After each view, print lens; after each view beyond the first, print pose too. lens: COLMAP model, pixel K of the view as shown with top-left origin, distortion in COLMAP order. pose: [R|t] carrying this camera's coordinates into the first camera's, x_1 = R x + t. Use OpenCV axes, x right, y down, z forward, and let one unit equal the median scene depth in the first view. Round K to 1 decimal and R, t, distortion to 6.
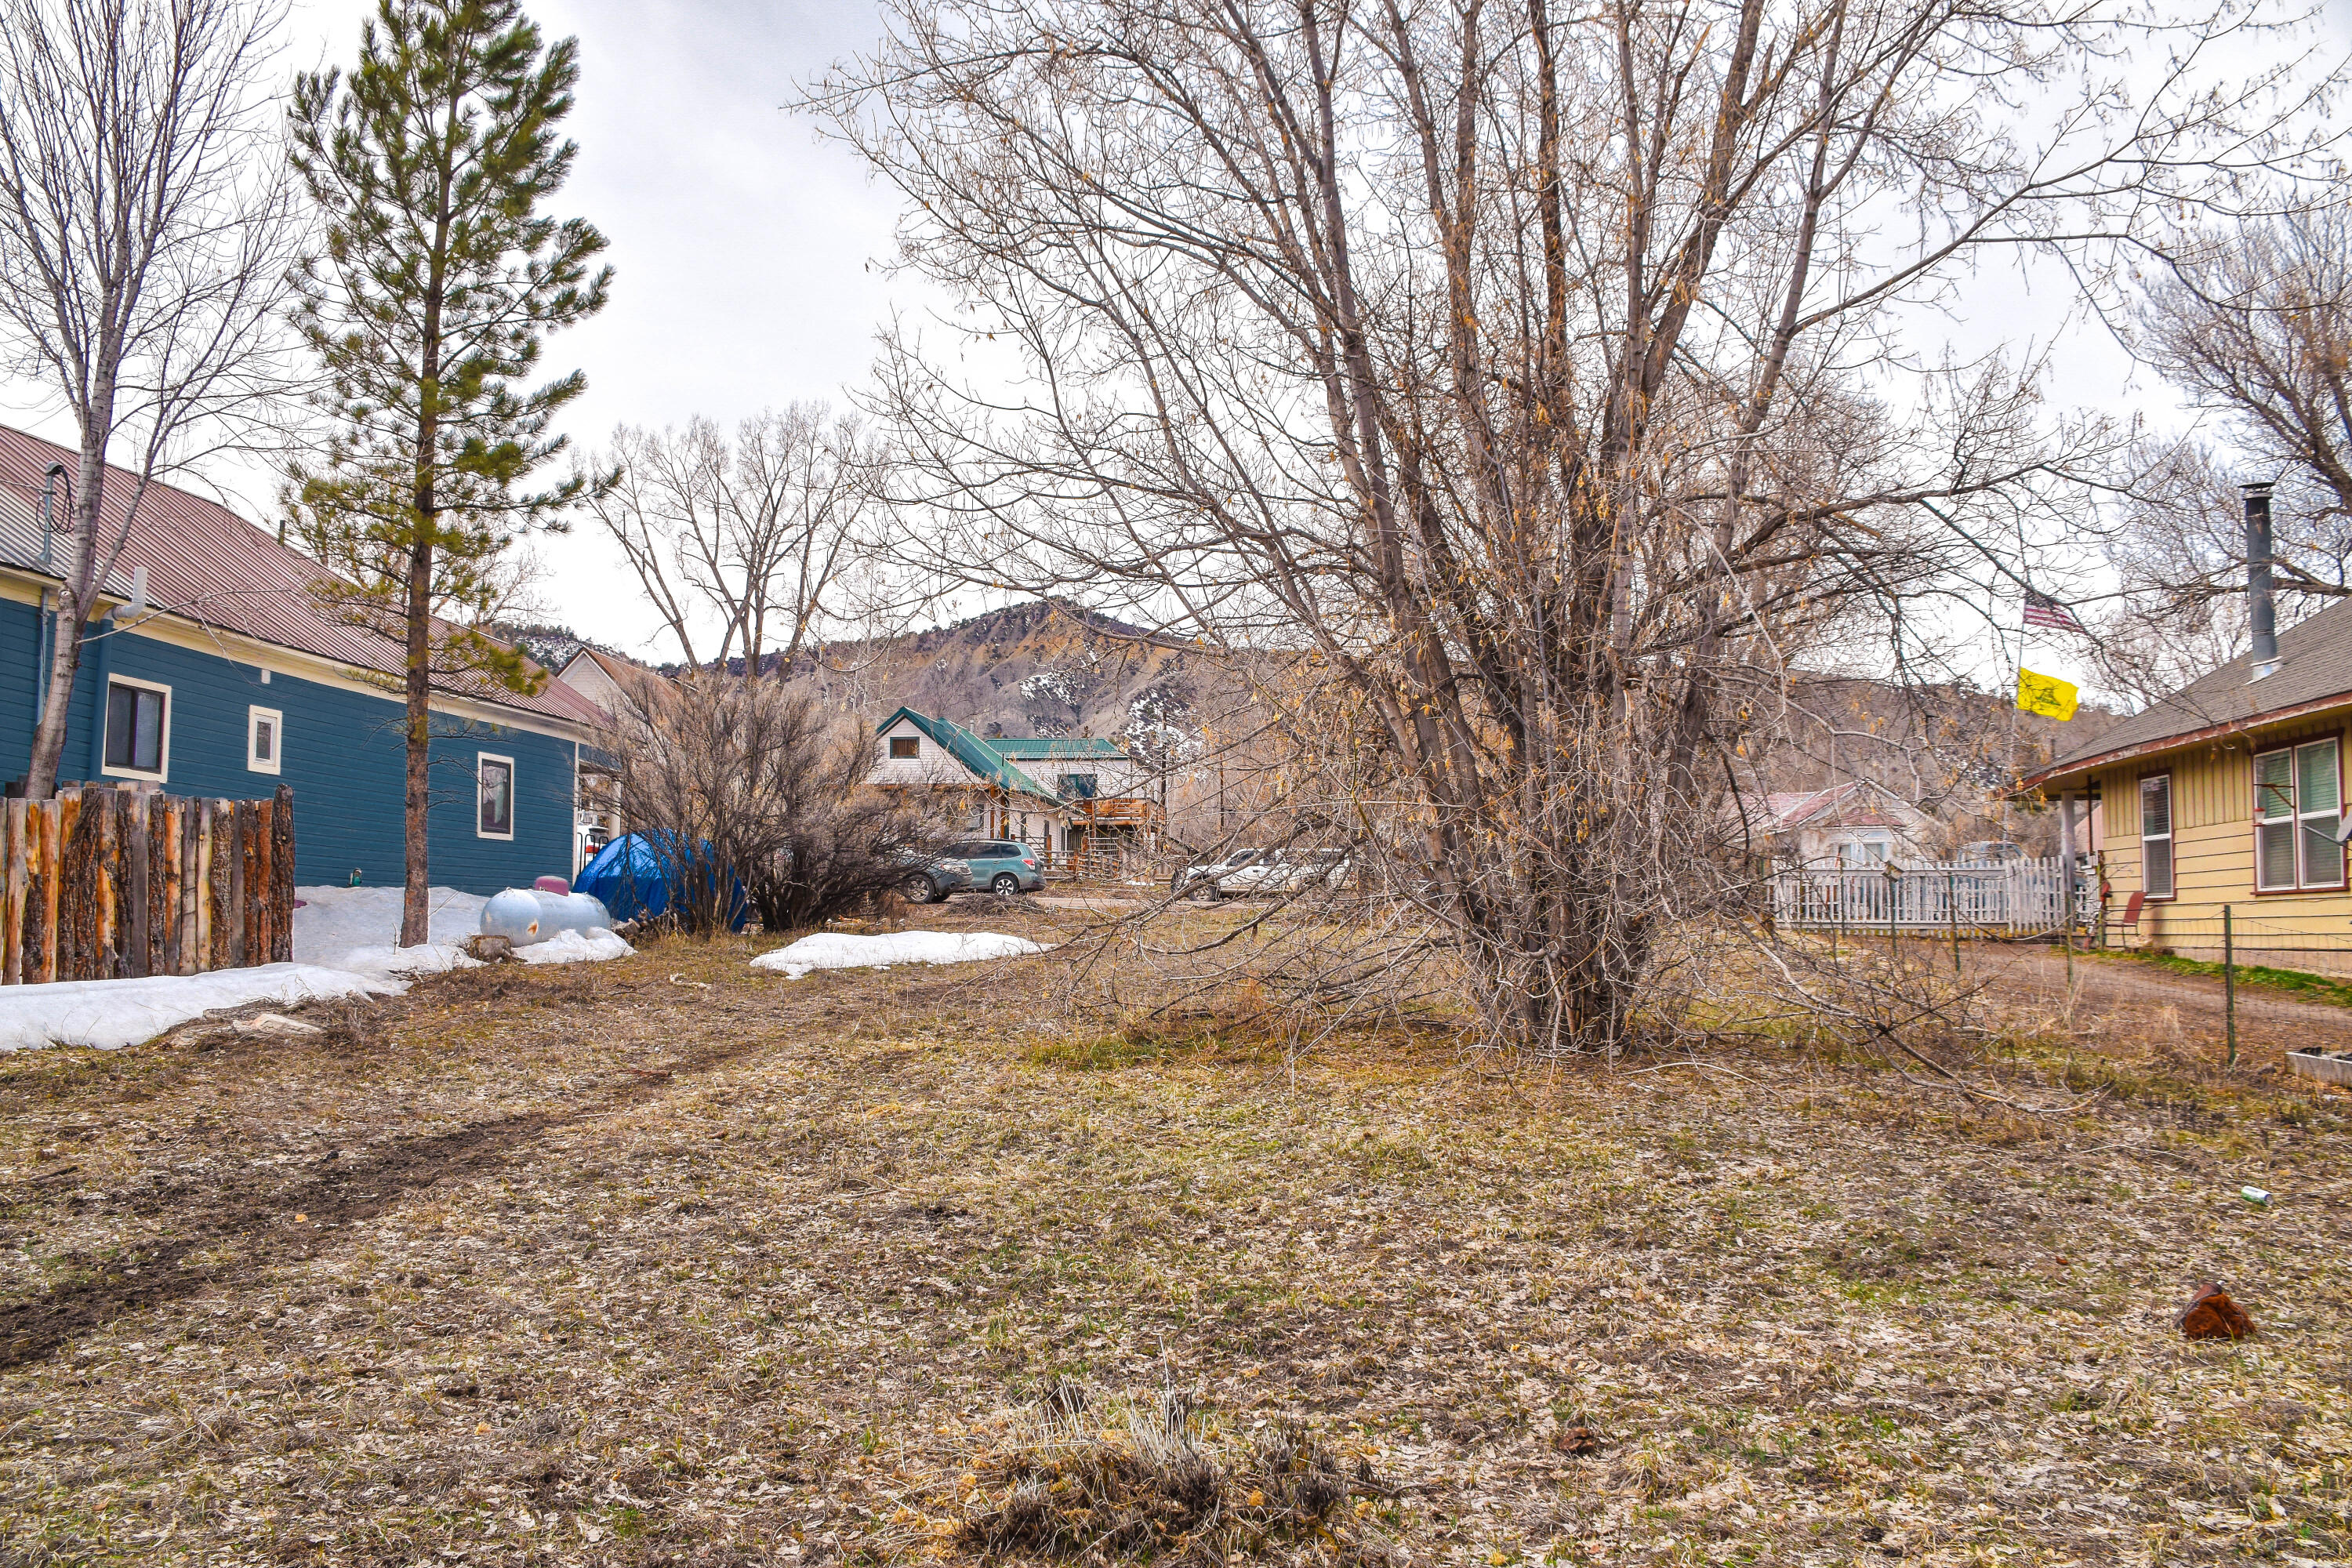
lens RADIAL K [[1840.2, 0, 1175.5], [0, 1840.2, 795.1], [0, 0, 1]] dist [-0.148099, 0.222976]
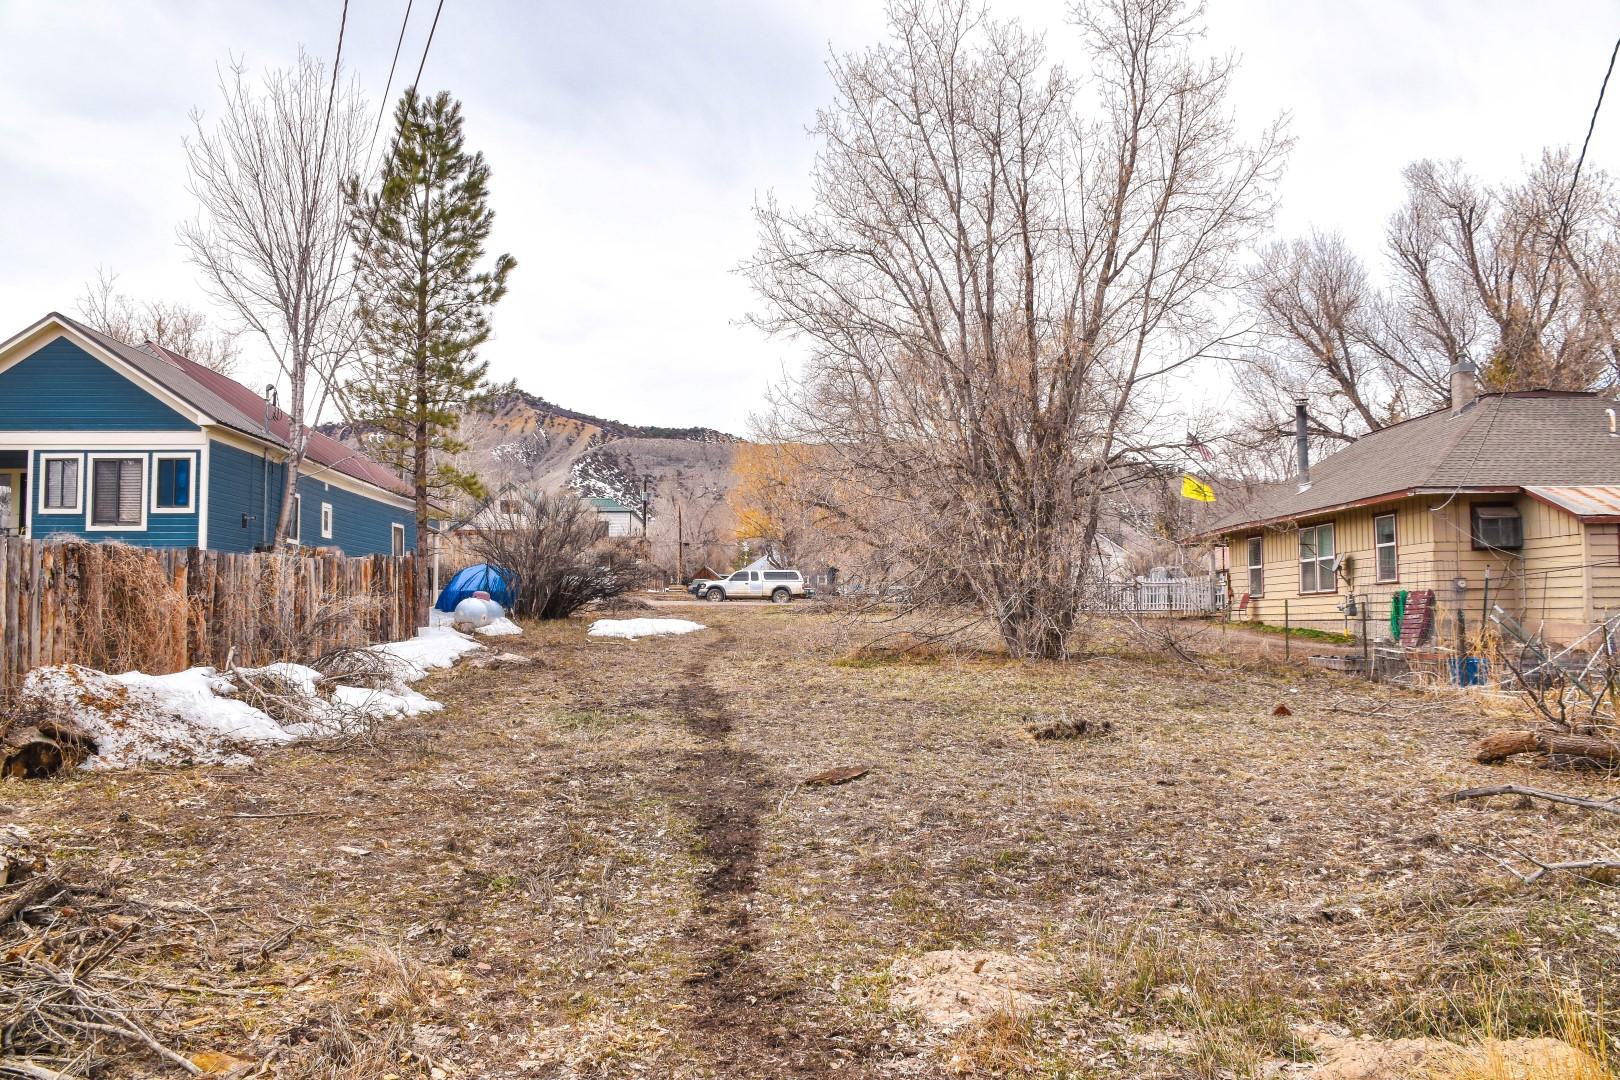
lens RADIAL K [[1240.2, 0, 810.0], [0, 1240.2, 540.0], [0, 0, 1]] dist [0.001730, -0.000555]
pose [[0.986897, 0.000039, 0.161351, -0.210515], [-0.001440, 0.999962, 0.008568, -0.021572], [-0.161345, -0.008688, 0.986860, -0.361237]]
